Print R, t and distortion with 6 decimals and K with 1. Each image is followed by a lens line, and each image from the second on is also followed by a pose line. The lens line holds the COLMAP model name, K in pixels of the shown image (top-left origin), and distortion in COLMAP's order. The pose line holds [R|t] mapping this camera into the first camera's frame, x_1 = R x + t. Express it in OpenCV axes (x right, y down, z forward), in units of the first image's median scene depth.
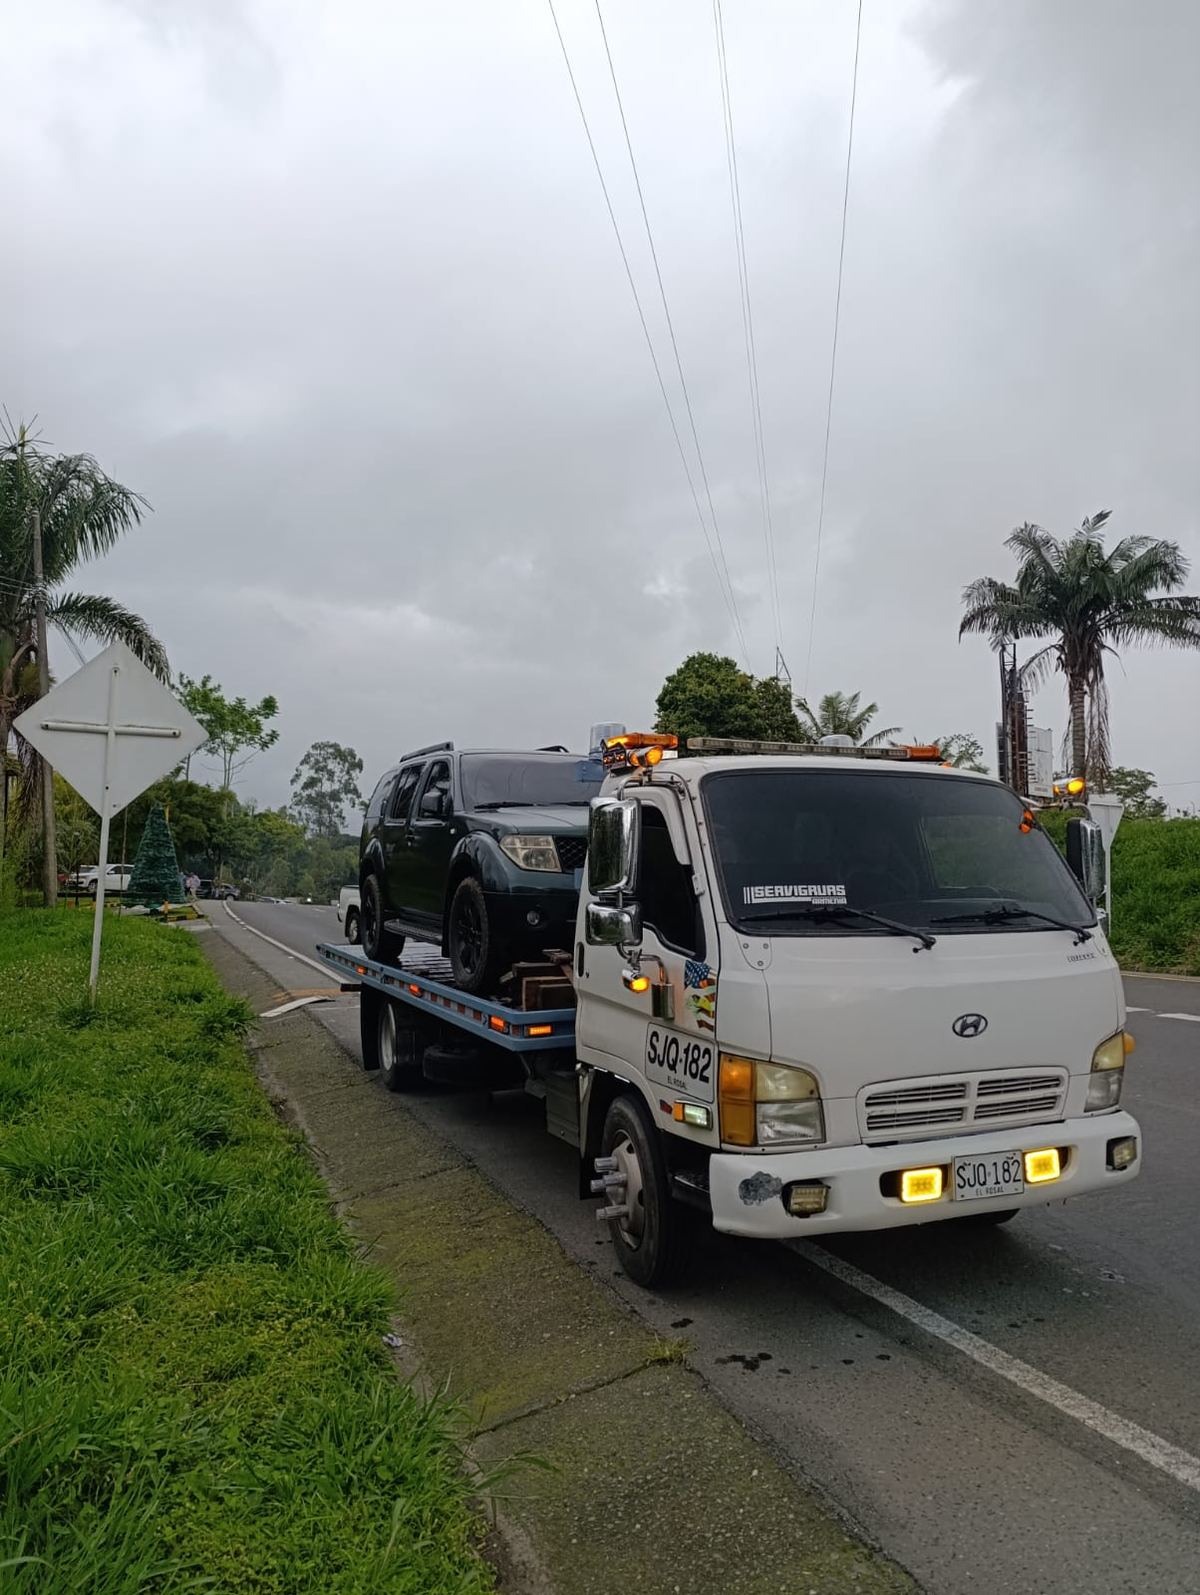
lens RADIAL K [[1090.8, 0, 600.0], [0, 1090.8, 797.5], [0, 0, 1]] dist [0.020221, -0.001288]
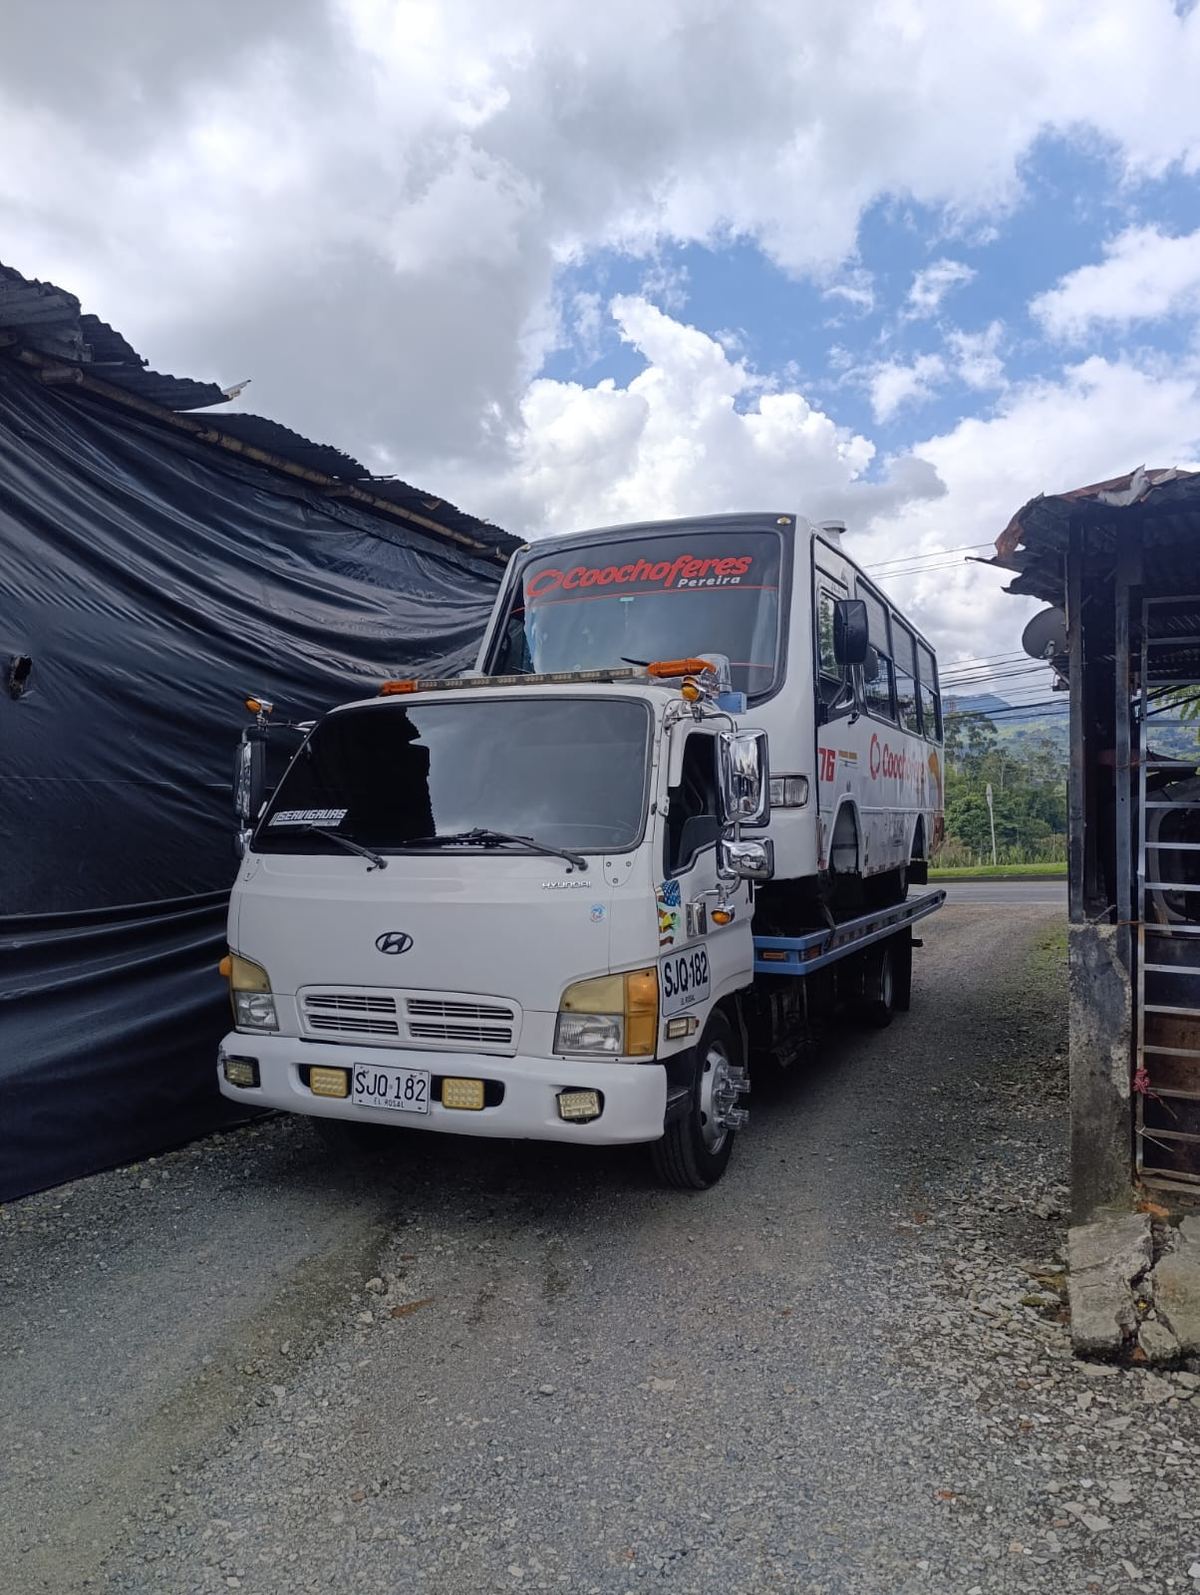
lens RADIAL K [[1090.8, 0, 600.0], [0, 1090.8, 797.5], [0, 0, 1]] dist [0.020221, -0.001288]
pose [[0.687043, -0.026637, -0.726128, 1.239648], [0.048607, 0.998774, 0.009351, 0.073135], [0.724989, -0.041719, 0.687496, 0.449794]]
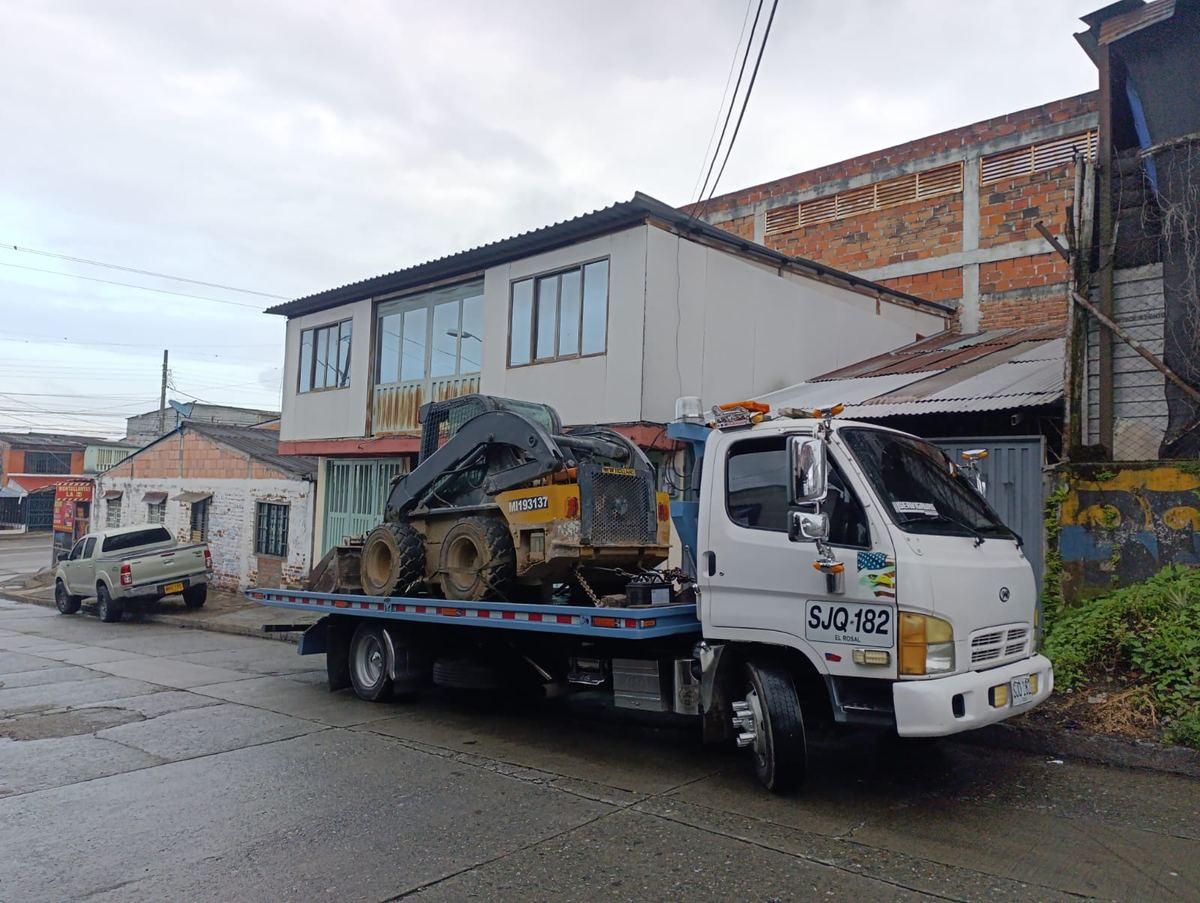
lens RADIAL K [[820.7, 0, 600.0], [0, 820.7, 451.5], [0, 0, 1]] dist [0.020221, -0.001288]
pose [[0.927351, 0.049345, 0.370925, -0.658812], [-0.024739, 0.997183, -0.070808, 0.104108], [-0.373374, 0.056487, 0.925959, 0.112845]]
